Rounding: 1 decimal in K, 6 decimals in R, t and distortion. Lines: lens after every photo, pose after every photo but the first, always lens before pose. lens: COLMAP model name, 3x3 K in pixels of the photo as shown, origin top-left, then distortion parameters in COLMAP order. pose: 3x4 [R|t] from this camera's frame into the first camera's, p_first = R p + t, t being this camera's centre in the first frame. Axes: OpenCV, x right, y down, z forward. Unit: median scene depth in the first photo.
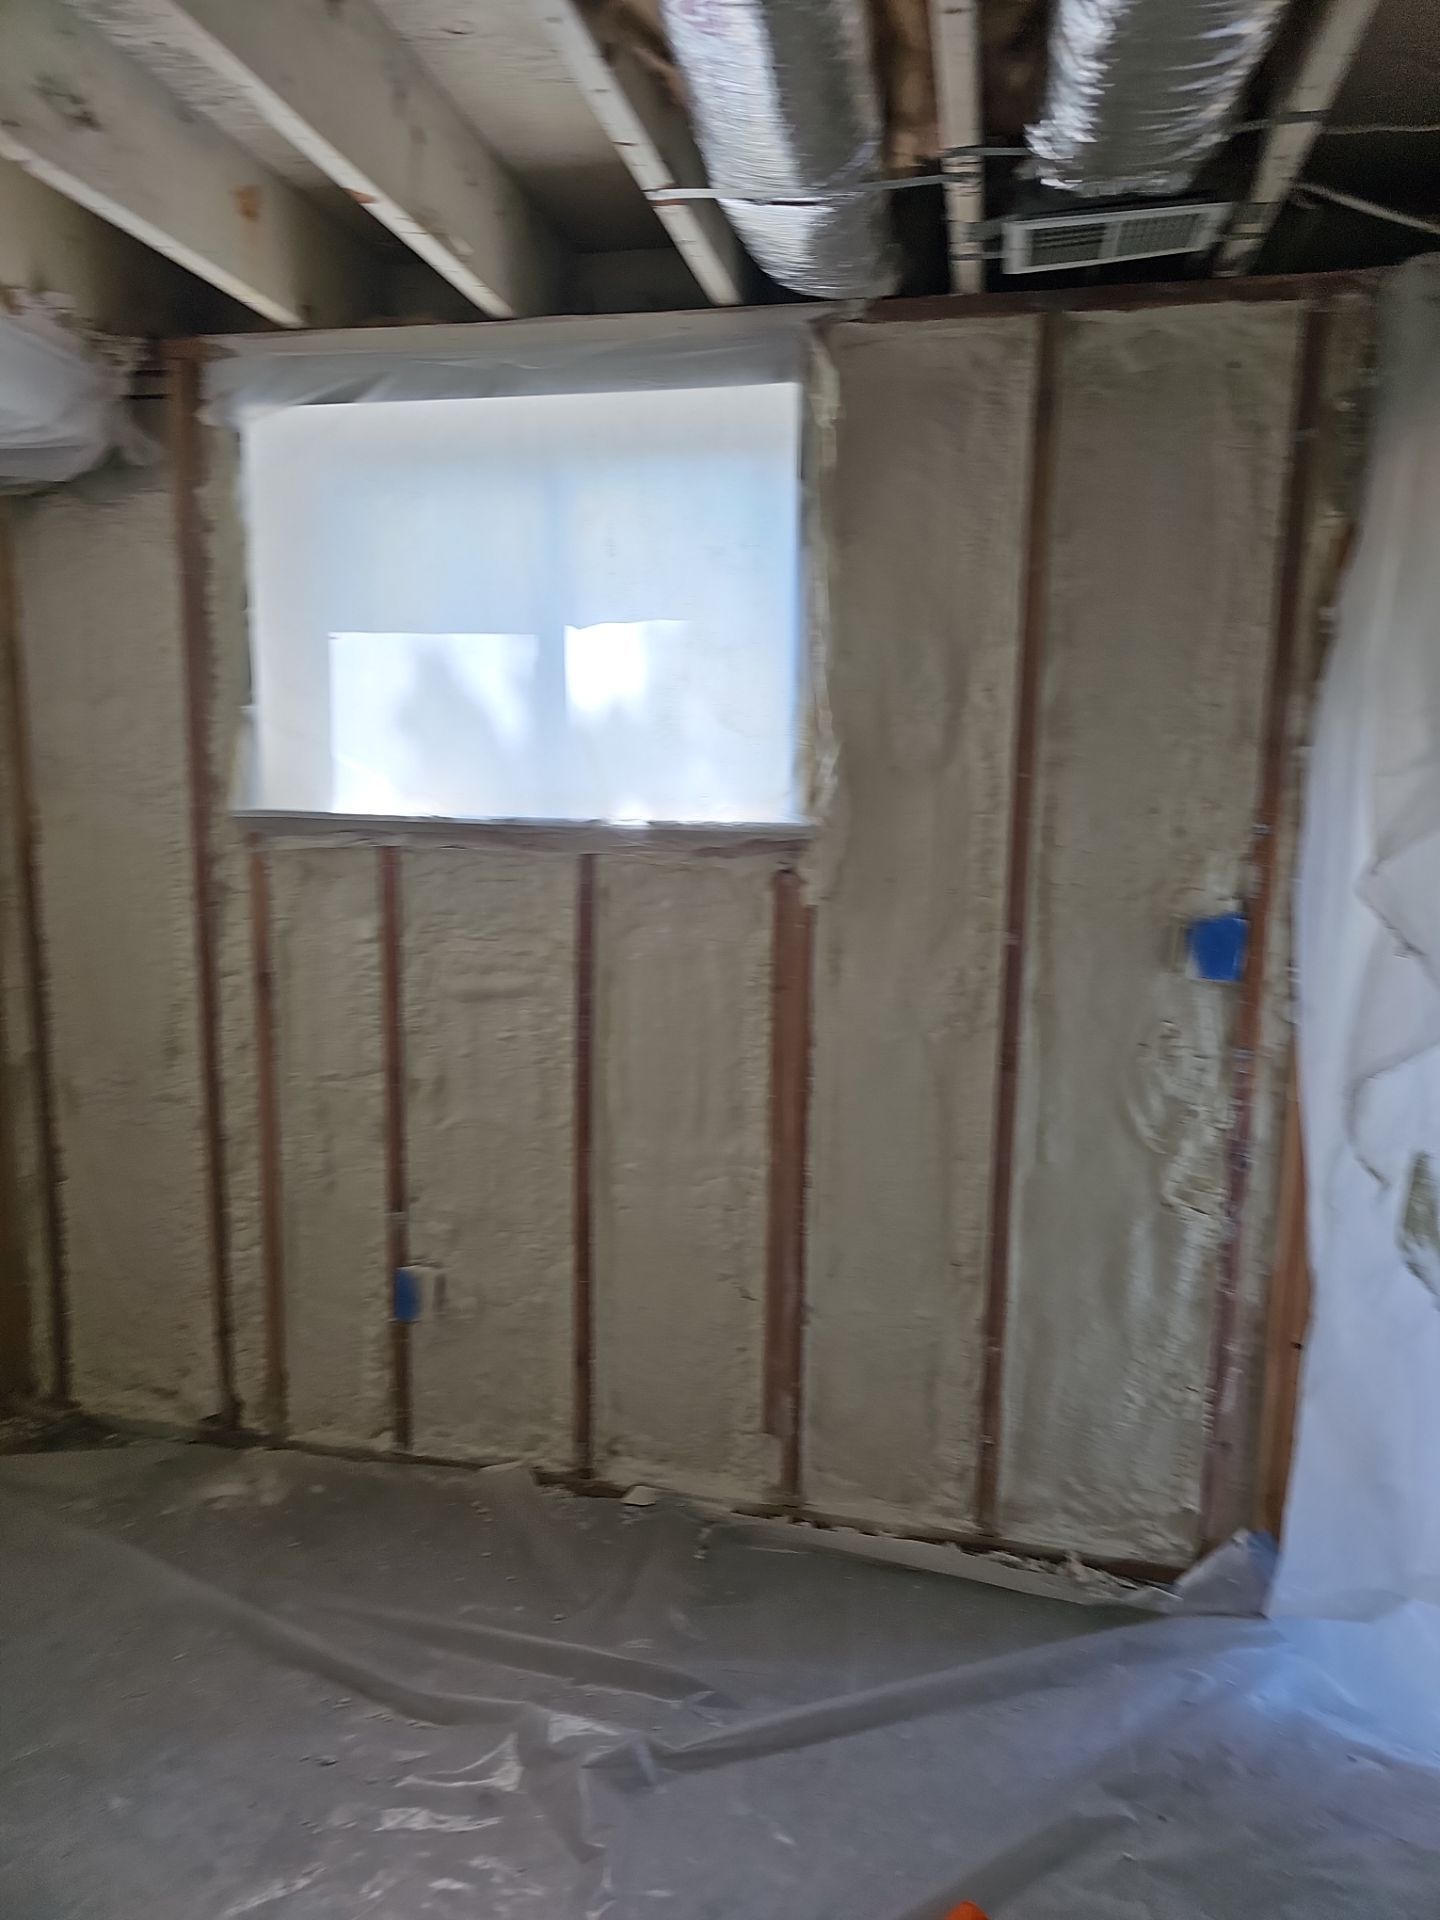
lens RADIAL K [[1250.5, 0, 723.0], [0, 1250.5, 940.6], [0, 0, 1]] dist [0.049461, -0.041217]
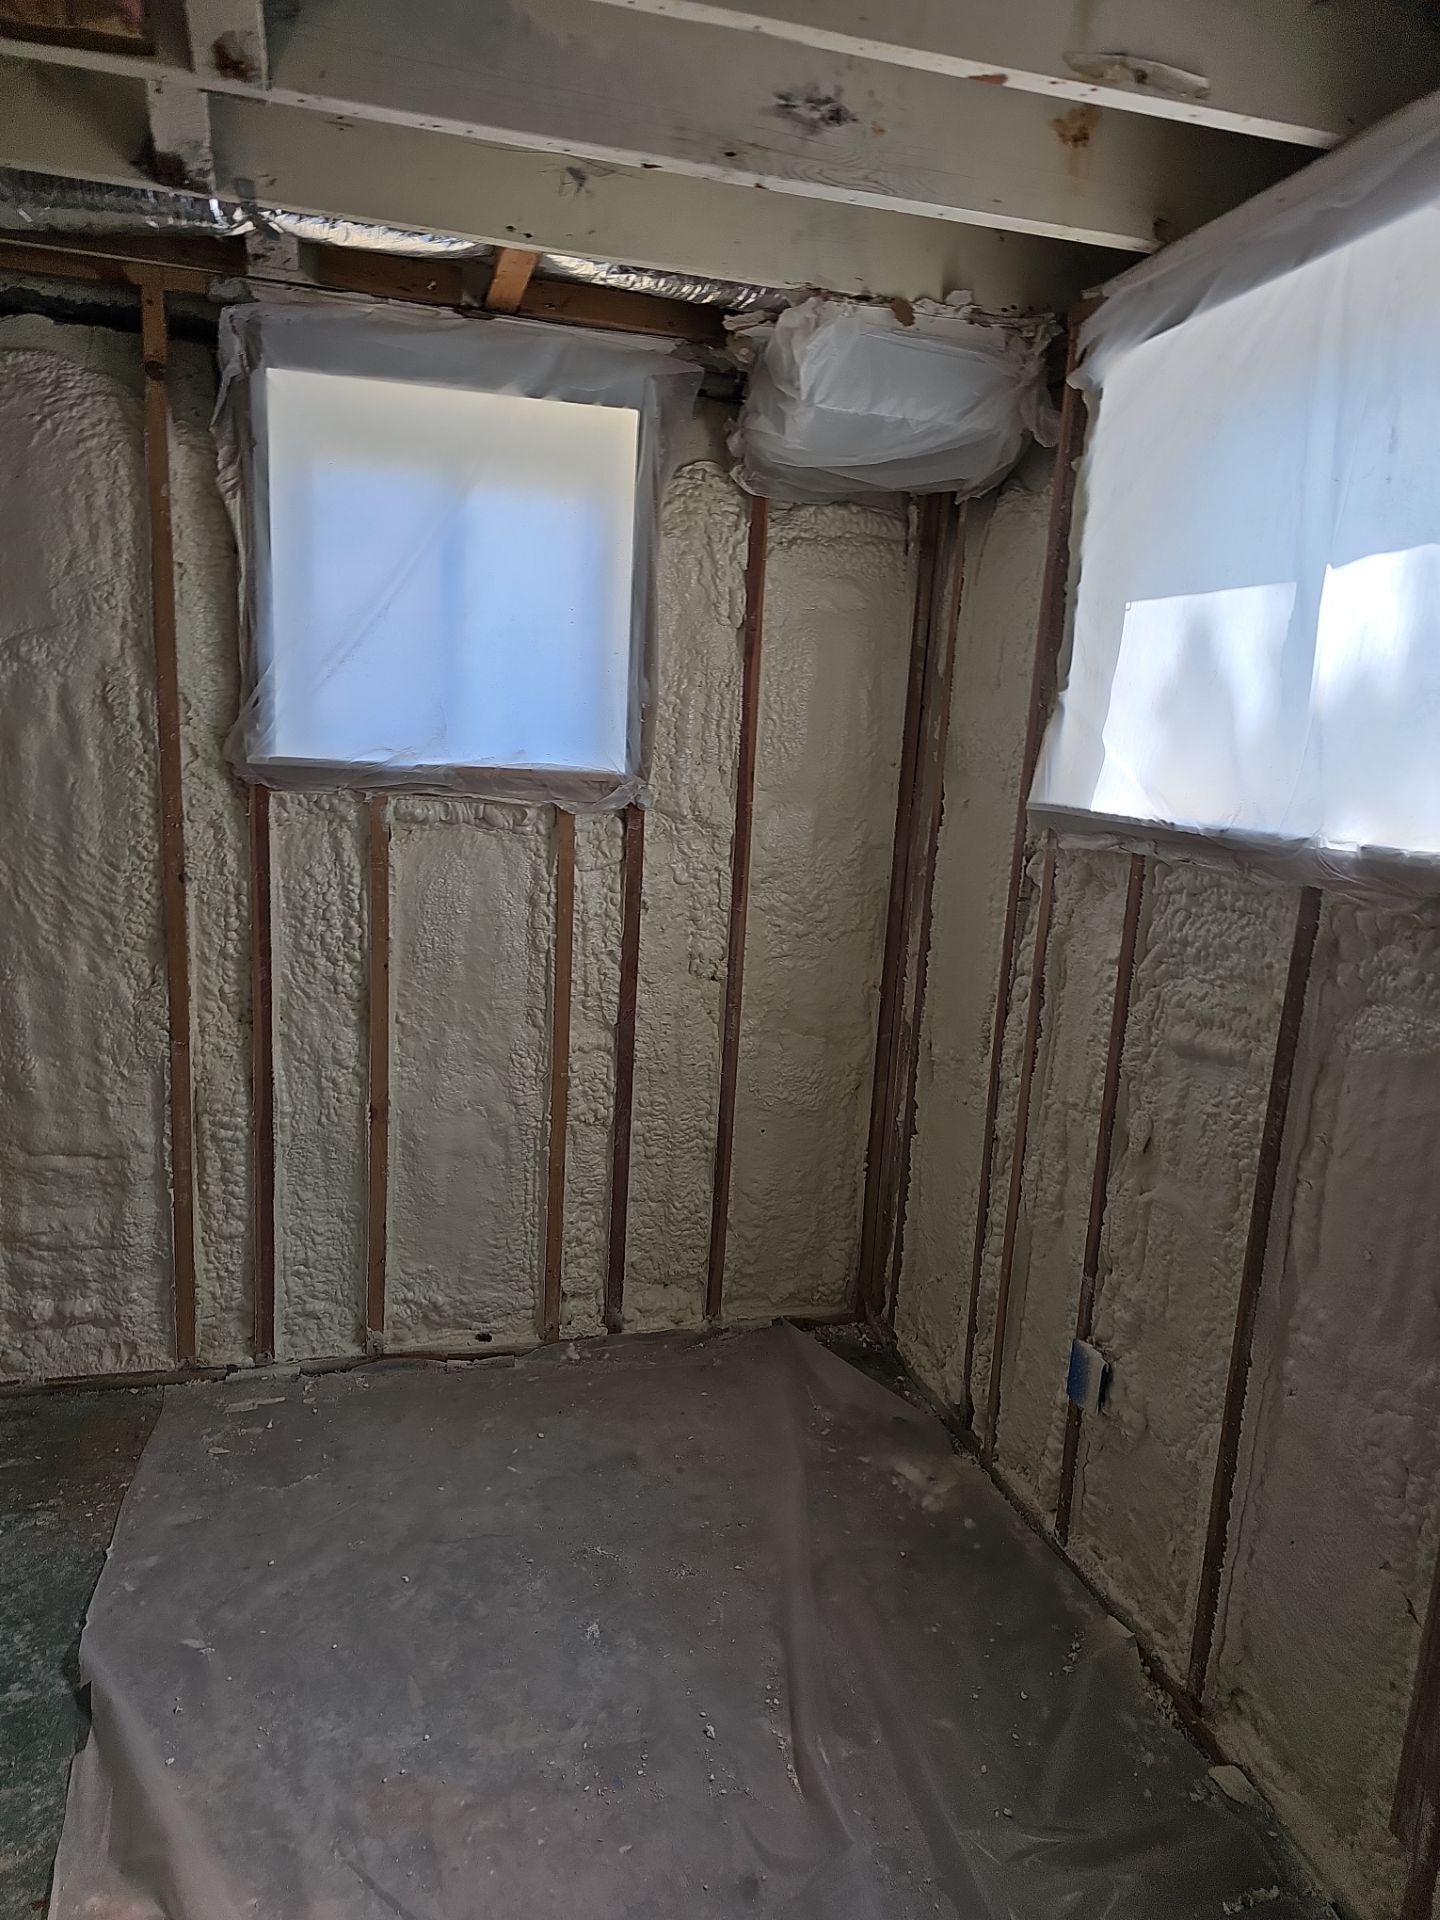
lens RADIAL K [[1250.5, 0, 732.4], [0, 1250.5, 967.4], [0, 0, 1]] dist [0.049461, -0.041217]
pose [[0.467651, 0.173188, -0.866780, 0.346889], [-0.164308, 0.980559, 0.107273, -0.046035], [0.868507, 0.092253, 0.487016, 0.354851]]
